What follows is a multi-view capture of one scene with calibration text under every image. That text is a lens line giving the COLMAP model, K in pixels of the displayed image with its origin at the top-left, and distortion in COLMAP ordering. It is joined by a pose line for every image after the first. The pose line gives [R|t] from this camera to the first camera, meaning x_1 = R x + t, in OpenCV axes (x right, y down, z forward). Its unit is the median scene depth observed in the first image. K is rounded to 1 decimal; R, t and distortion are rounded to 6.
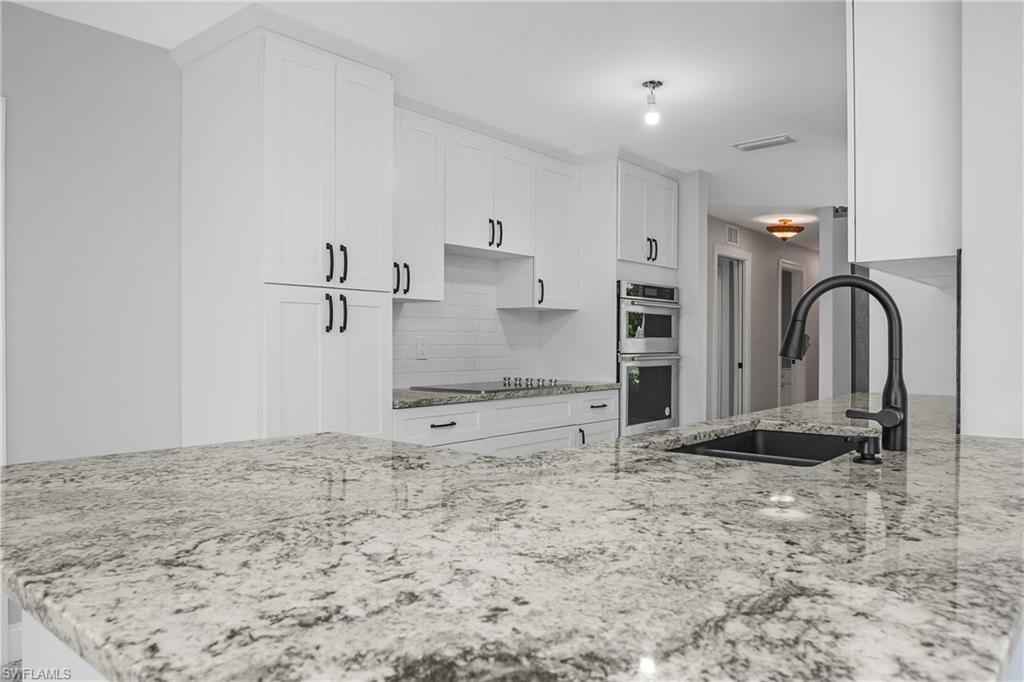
lens RADIAL K [[720.3, 0, 512.0], [0, 720.3, 341.0], [0, 0, 1]] dist [-0.014044, -0.002864]
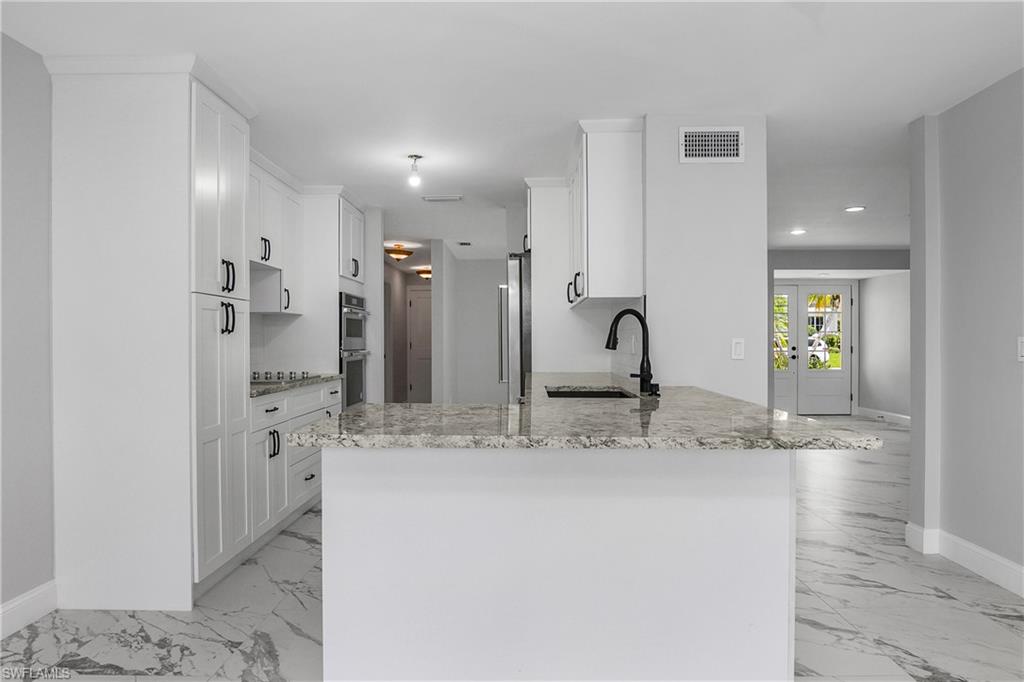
lens RADIAL K [[696.1, 0, 512.0], [0, 696.1, 341.0], [0, 0, 1]] dist [-0.031462, 0.001025]
pose [[0.771574, -0.000691, 0.636139, -0.389289], [-0.001062, 0.999997, 0.002374, -0.002277], [-0.636138, -0.002507, 0.771571, -0.120831]]
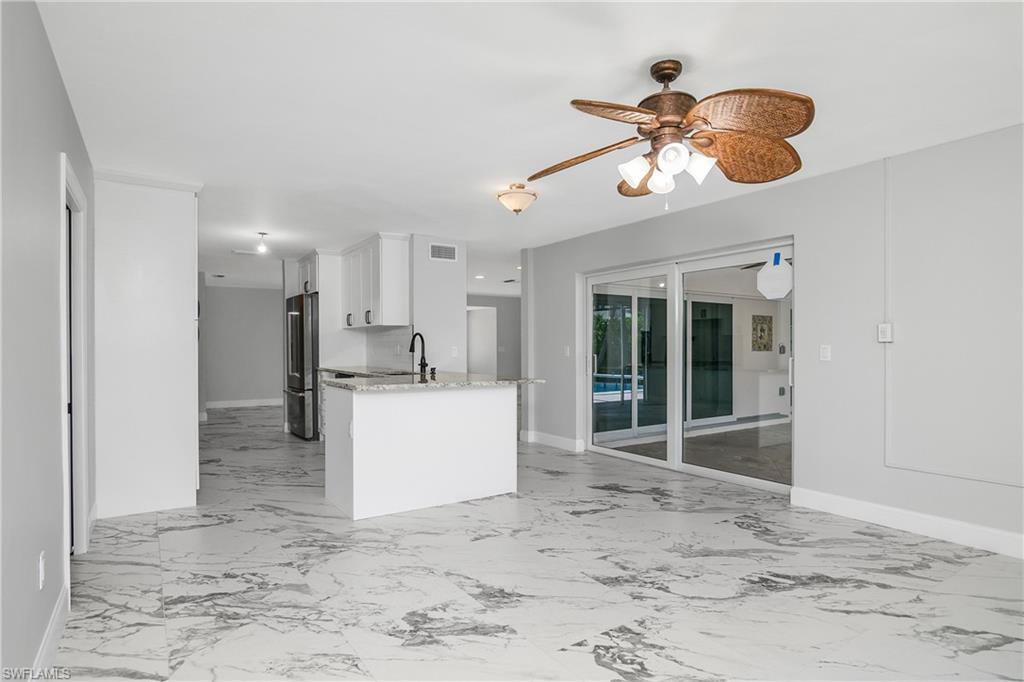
lens RADIAL K [[542.4, 0, 512.0], [0, 542.4, 341.0], [0, 0, 1]] dist [-0.025660, 0.000193]
pose [[0.270505, 0.011055, 0.962655, -0.911238], [-0.002450, 0.999939, -0.010794, -0.003813], [-0.962715, 0.000561, 0.270516, -0.154523]]
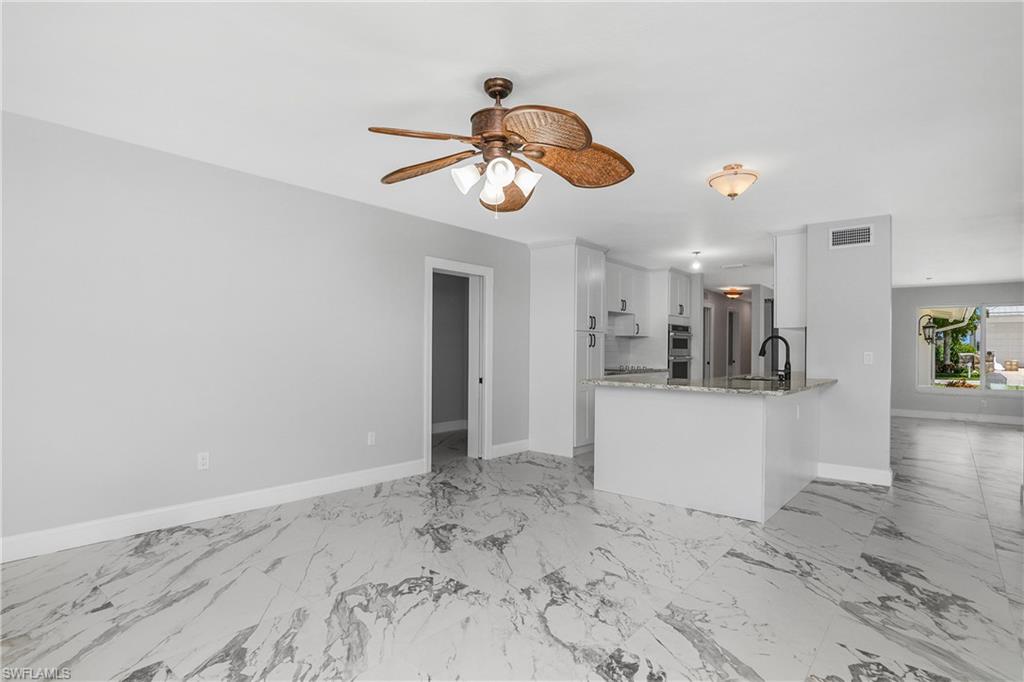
lens RADIAL K [[532.9, 0, 512.0], [0, 532.9, 341.0], [0, 0, 1]] dist [-0.014795, 0.000656]
pose [[0.999924, 0.008978, 0.008444, -0.366866], [-0.008885, 0.999901, -0.010940, -0.007121], [-0.008542, 0.010864, 0.999905, -0.694278]]
